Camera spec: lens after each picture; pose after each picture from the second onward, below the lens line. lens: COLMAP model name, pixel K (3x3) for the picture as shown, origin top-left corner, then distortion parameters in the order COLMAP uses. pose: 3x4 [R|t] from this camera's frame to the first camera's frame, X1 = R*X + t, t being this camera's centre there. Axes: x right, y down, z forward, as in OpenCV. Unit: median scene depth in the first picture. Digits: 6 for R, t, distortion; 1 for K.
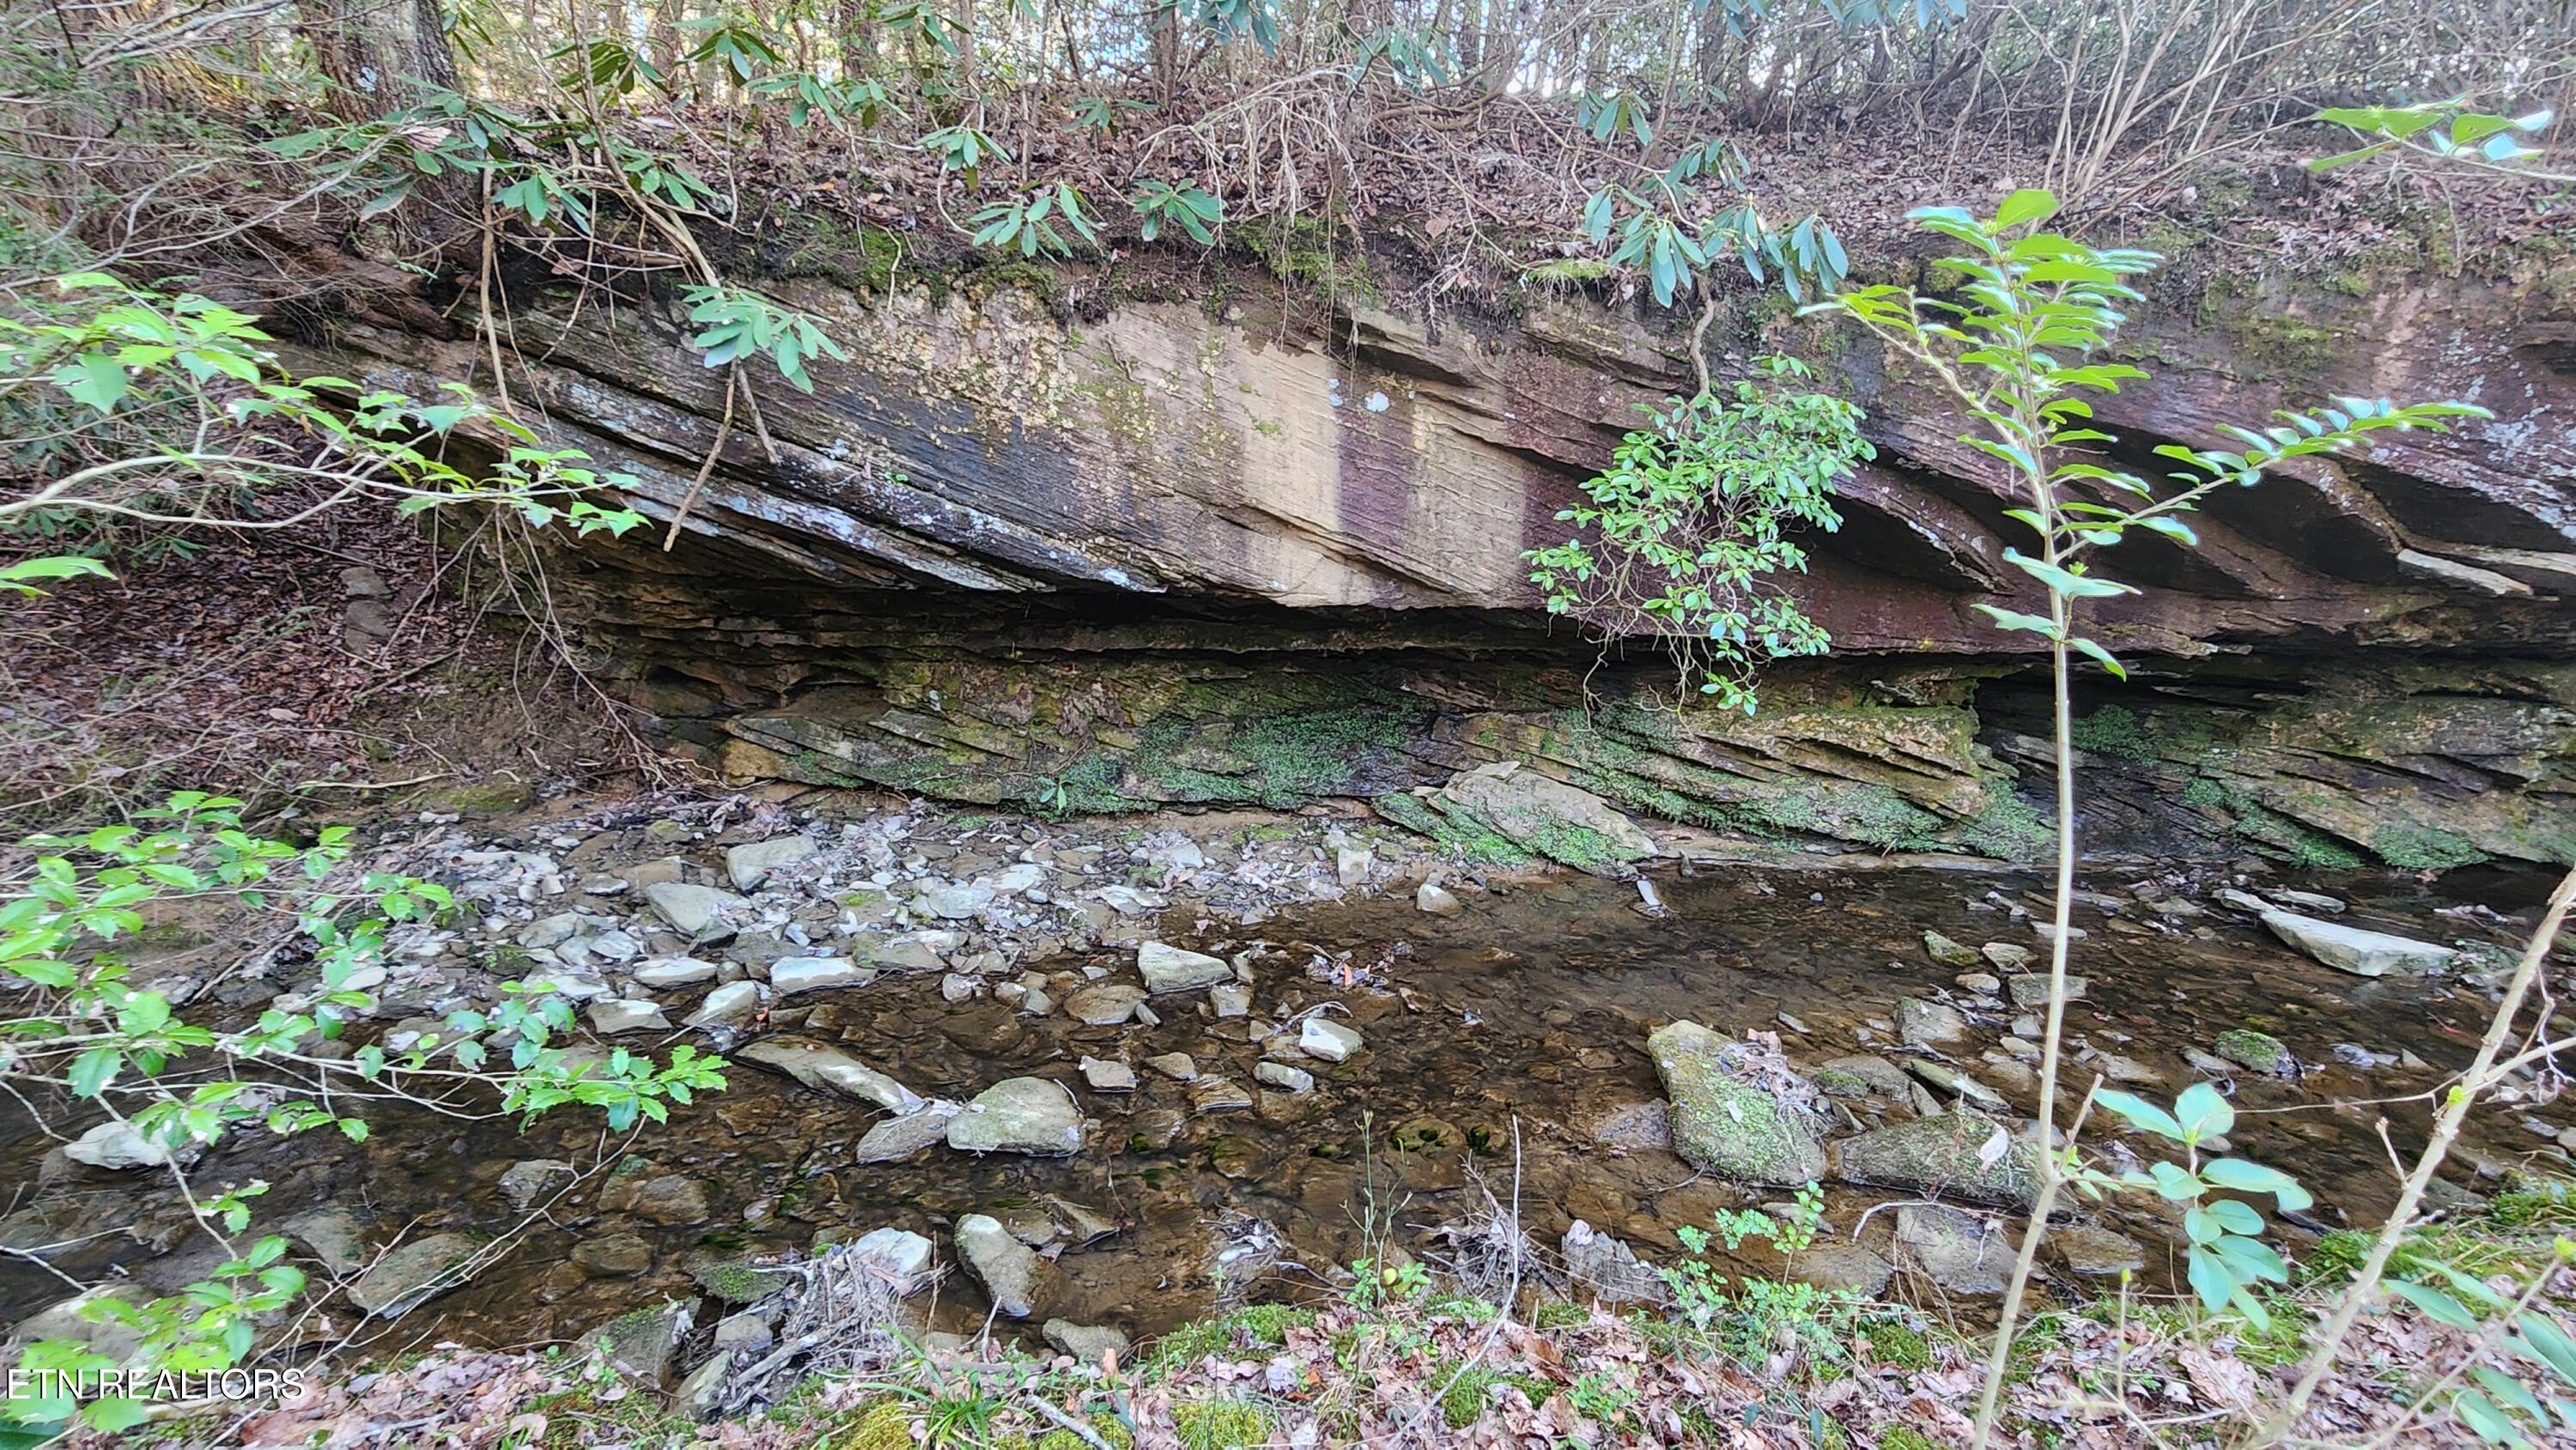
lens RADIAL K [[1208.4, 0, 1284.3], [0, 1208.4, 719.5], [0, 0, 1]] dist [0.002596, -0.000009]
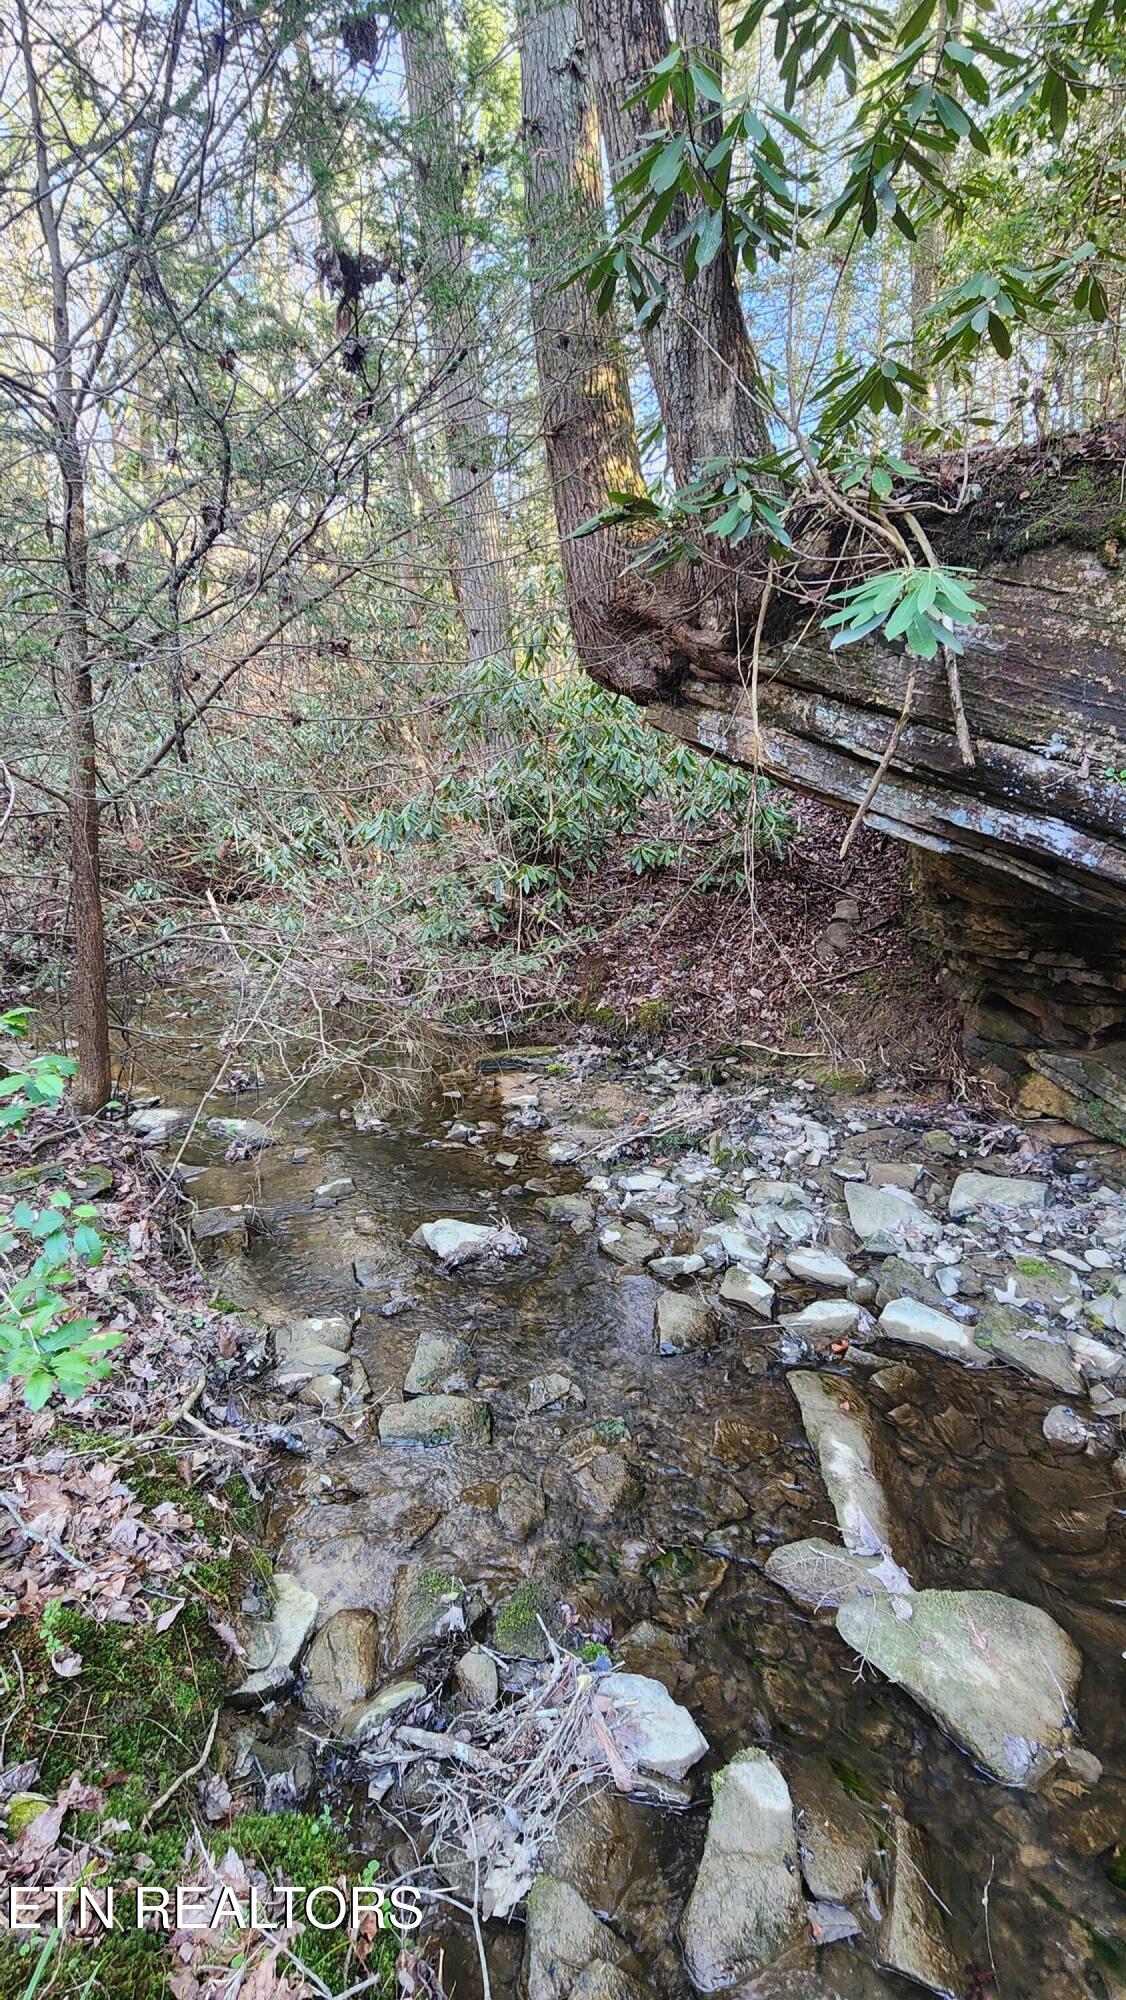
lens RADIAL K [[938.3, 0, 563.3], [0, 938.3, 992.8], [0, 0, 1]] dist [0.002596, -0.000009]
pose [[0.448270, 0.121698, -0.885575, 0.080915], [-0.178366, 0.982944, 0.044791, -0.019711], [0.875922, 0.137878, 0.462331, 0.402467]]
